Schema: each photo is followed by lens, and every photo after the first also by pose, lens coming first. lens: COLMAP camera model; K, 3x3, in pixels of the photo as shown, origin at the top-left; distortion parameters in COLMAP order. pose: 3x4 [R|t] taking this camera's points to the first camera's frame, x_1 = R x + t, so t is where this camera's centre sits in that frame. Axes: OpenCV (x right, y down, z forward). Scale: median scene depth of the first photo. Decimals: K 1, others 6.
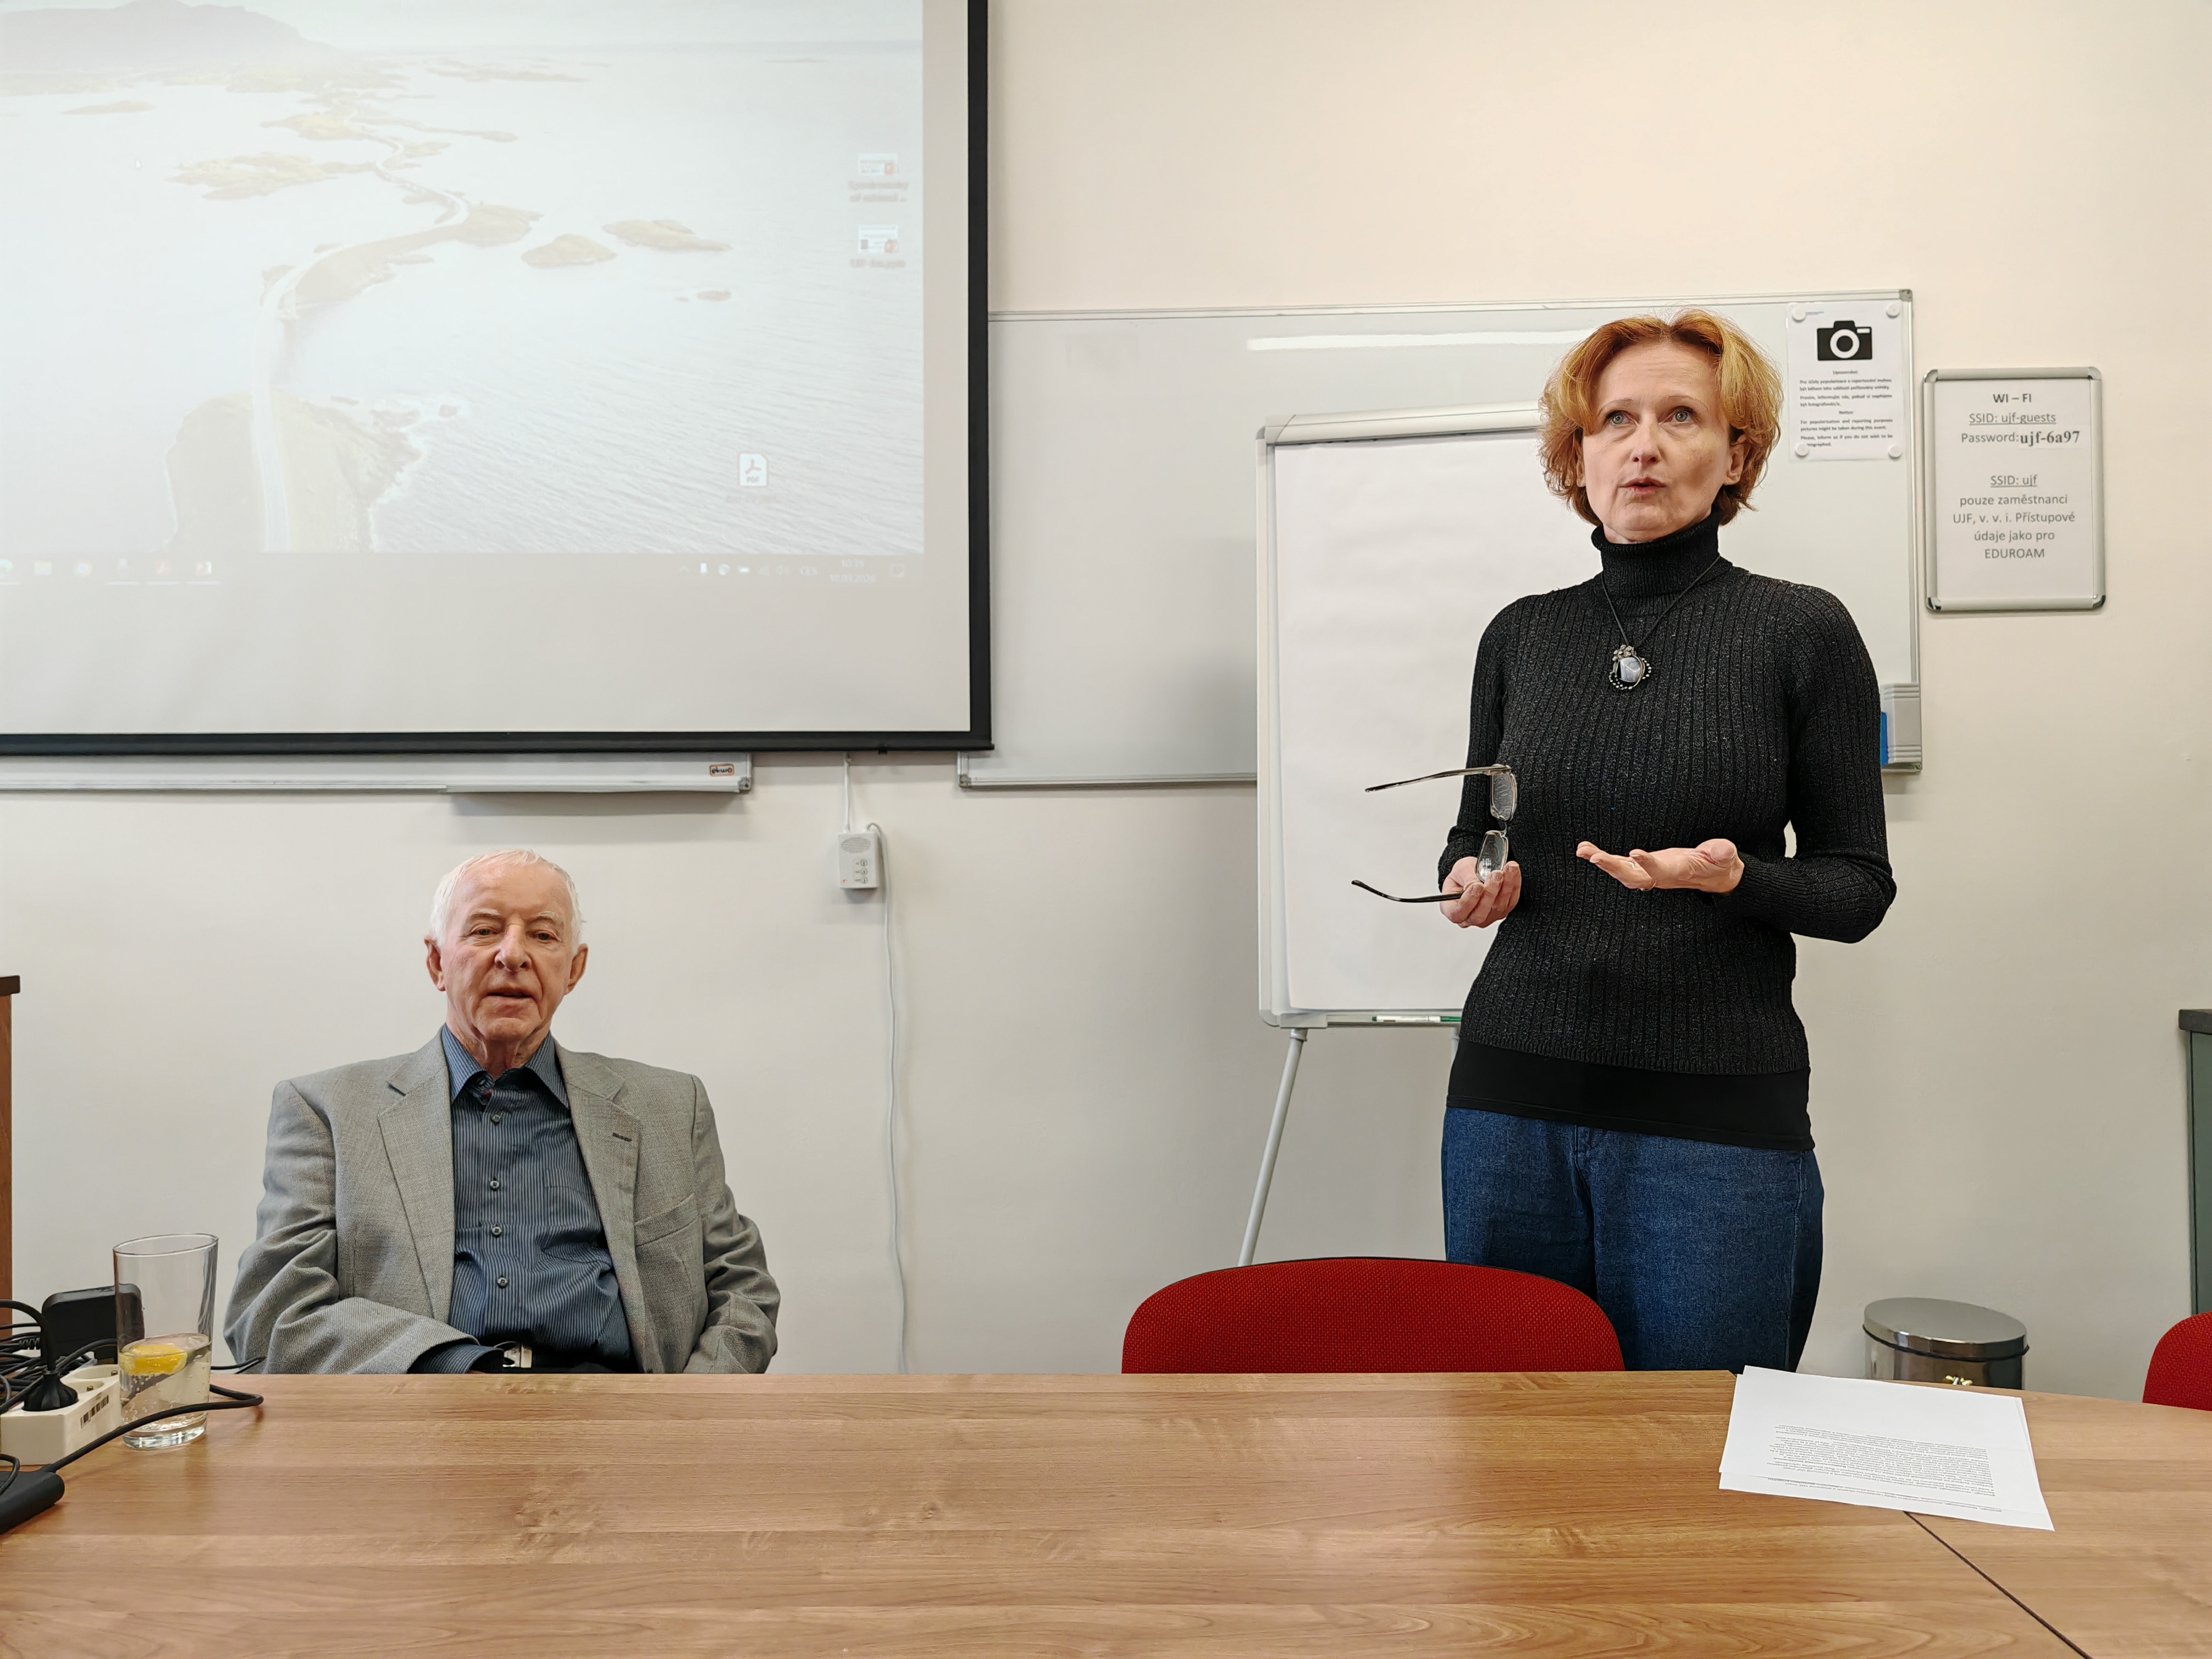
lens RADIAL K [[1674.6, 0, 1090.5], [0, 1674.6, 843.0], [0, 0, 1]] dist [0.036492, -0.025589]
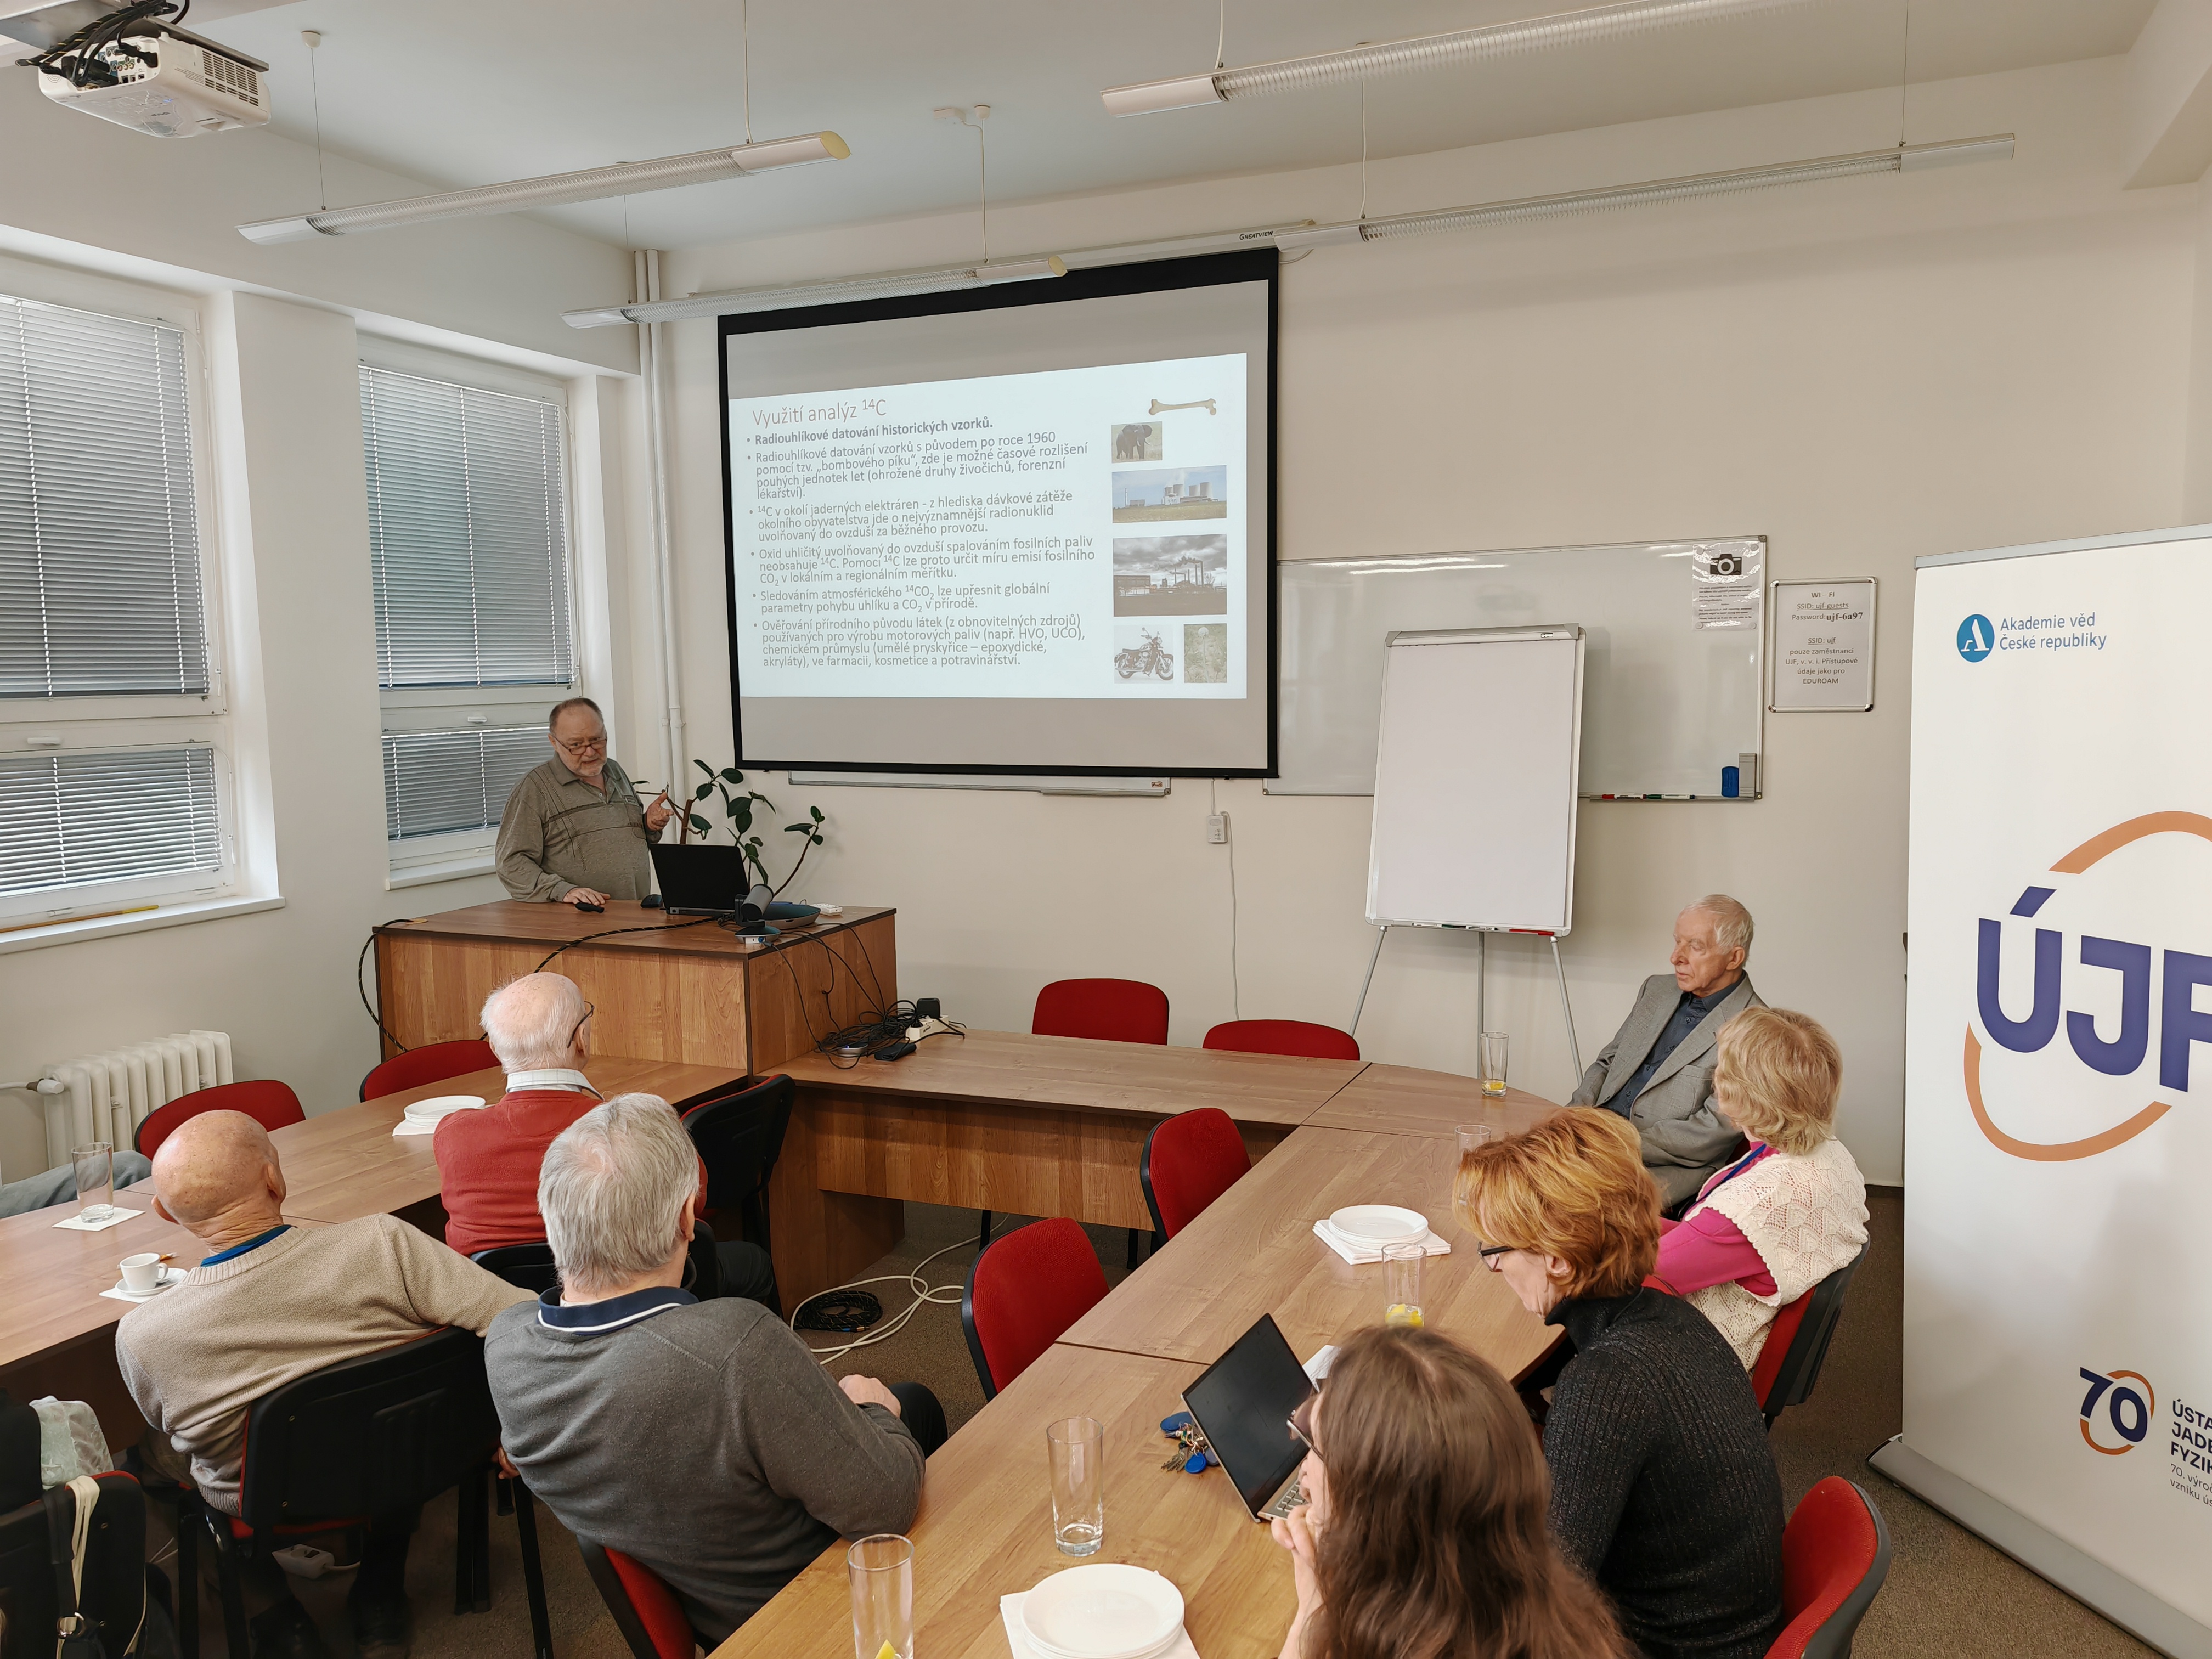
lens RADIAL K [[1674.6, 0, 1113.9], [0, 1674.6, 837.6], [0, 0, 1]] dist [0.036492, -0.025589]
pose [[0.926396, 0.034208, -0.374994, 0.527466], [0.016896, 0.991086, 0.132150, -0.256646], [0.376172, -0.128759, 0.917560, -0.971645]]
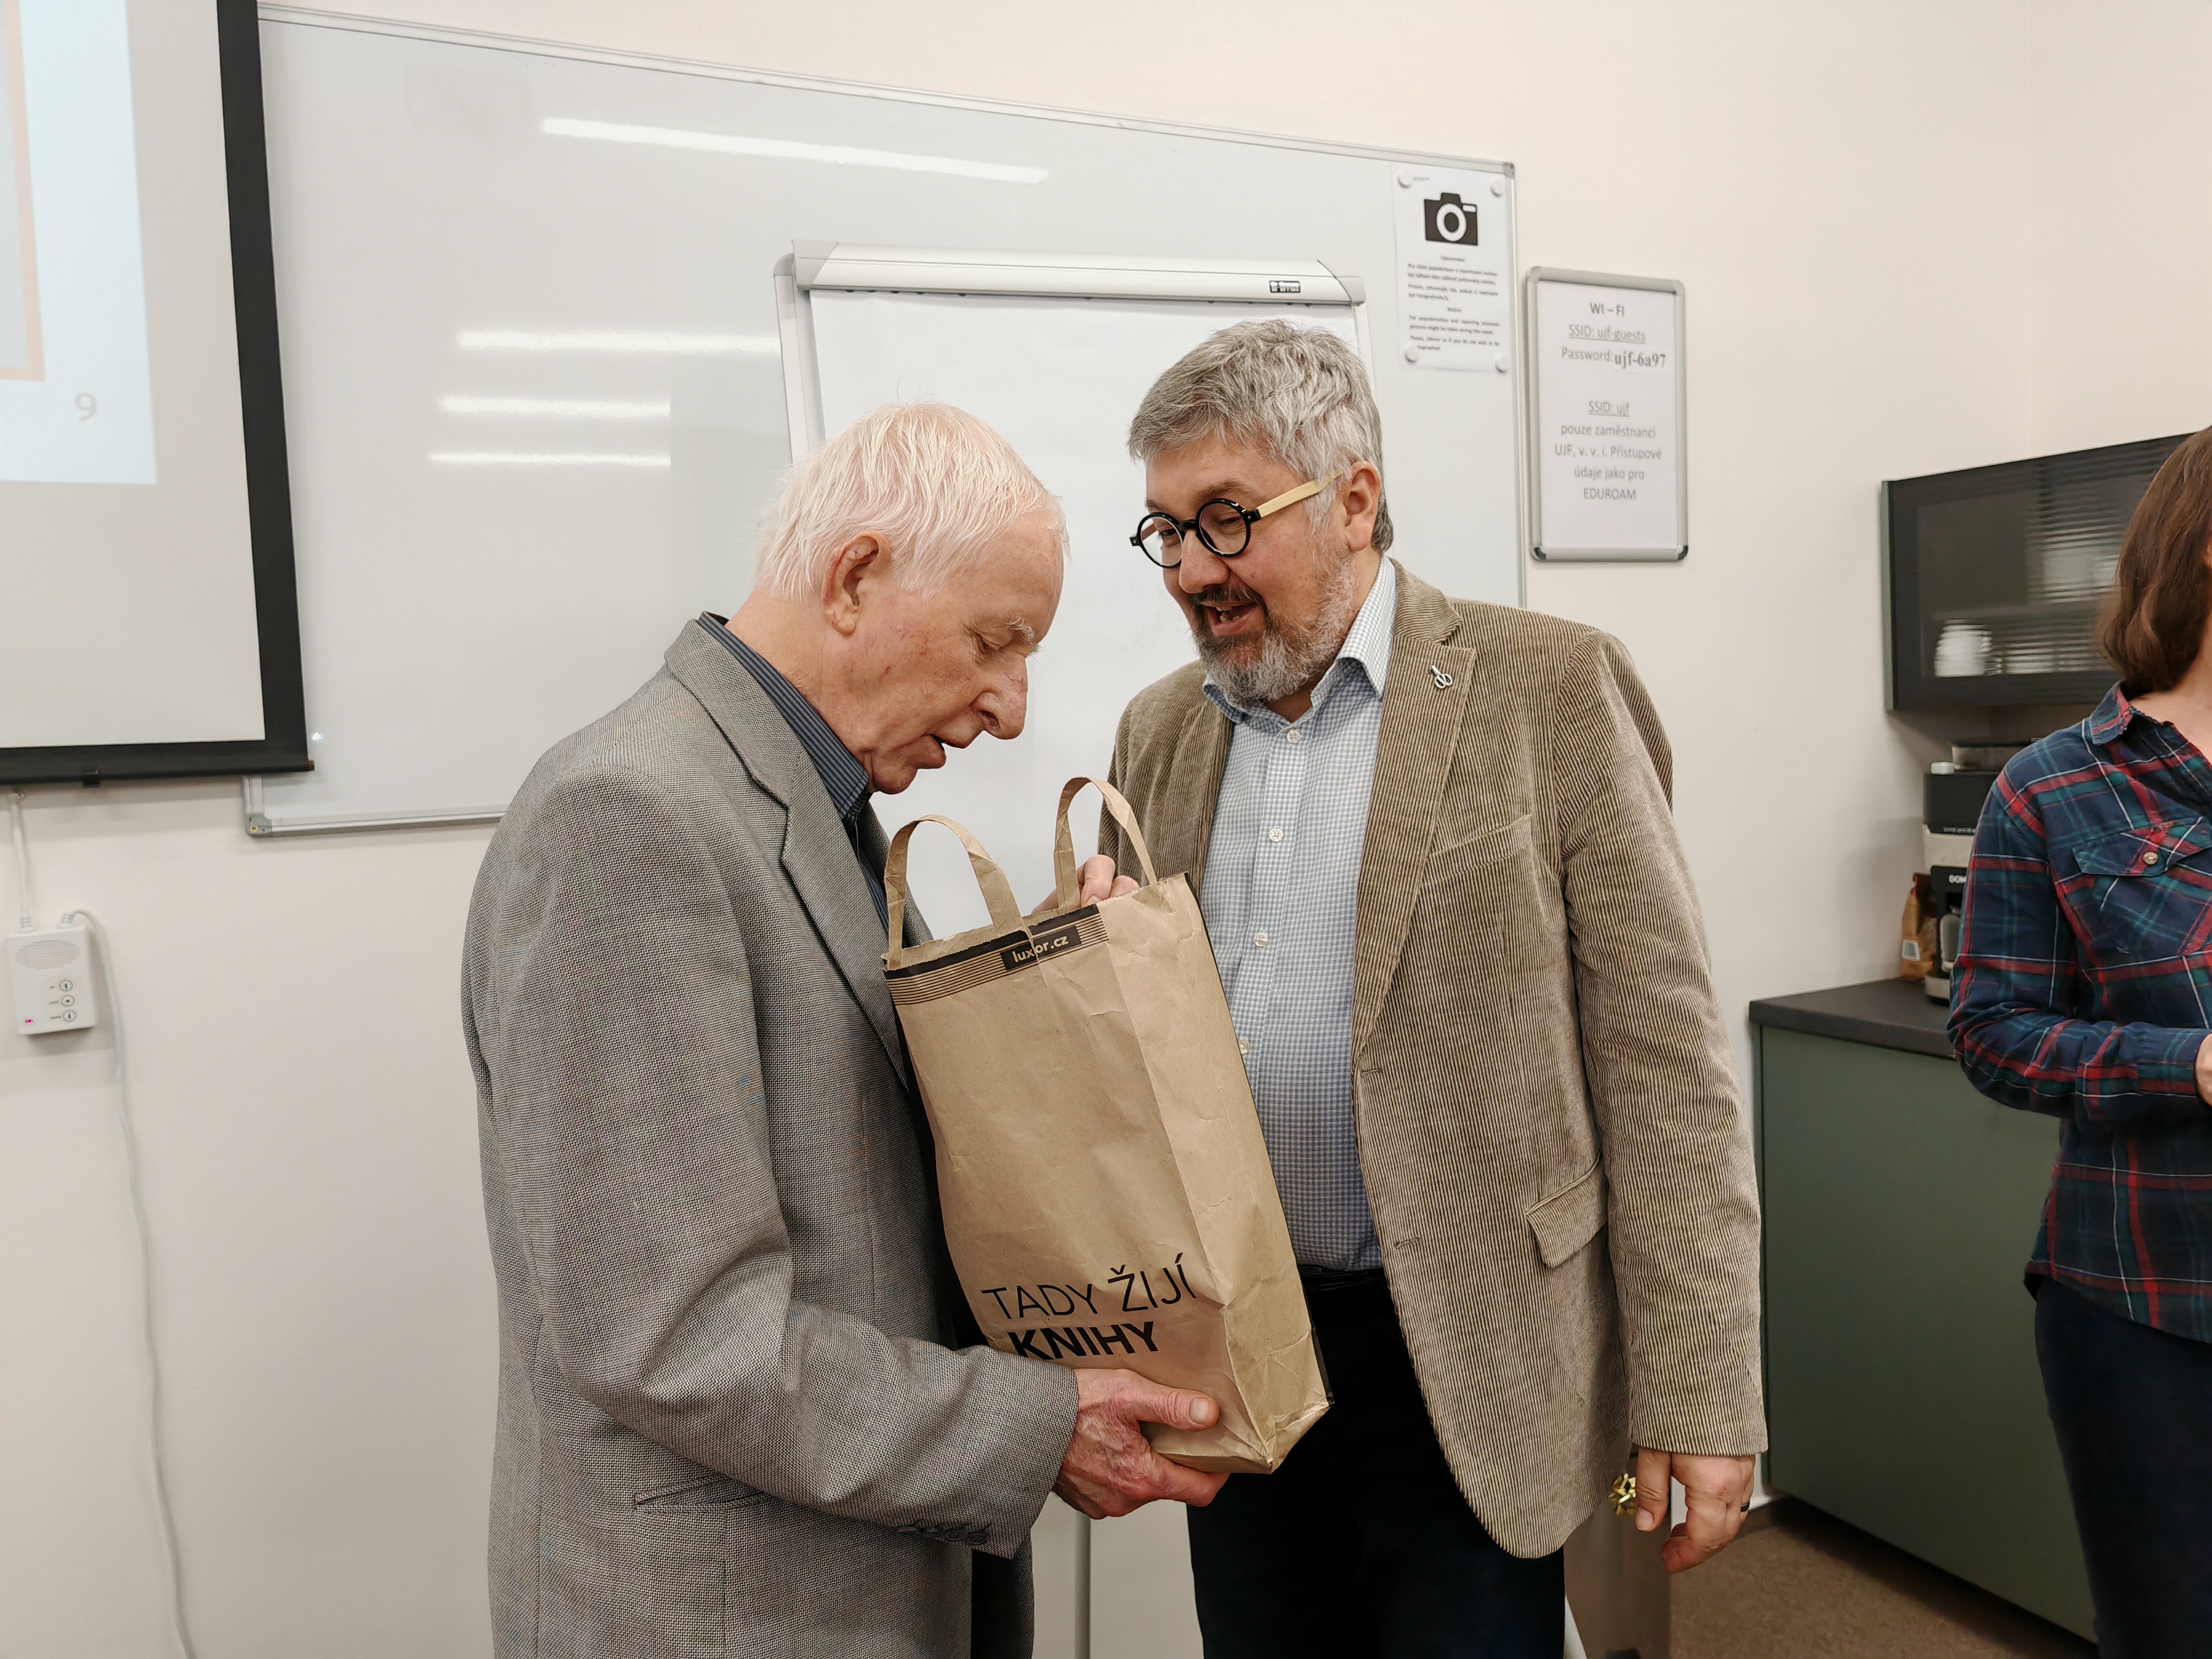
lens RADIAL K [[1674.6, 0, 1103.1], [0, 1674.6, 818.9], [0, 0, 1]] dist [0.036492, -0.025589]
pose [[0.890785, -0.054763, 0.451112, -0.078472], [0.022775, 0.996845, 0.076041, -0.077312], [-0.453853, -0.057462, 0.889222, 0.345987]]
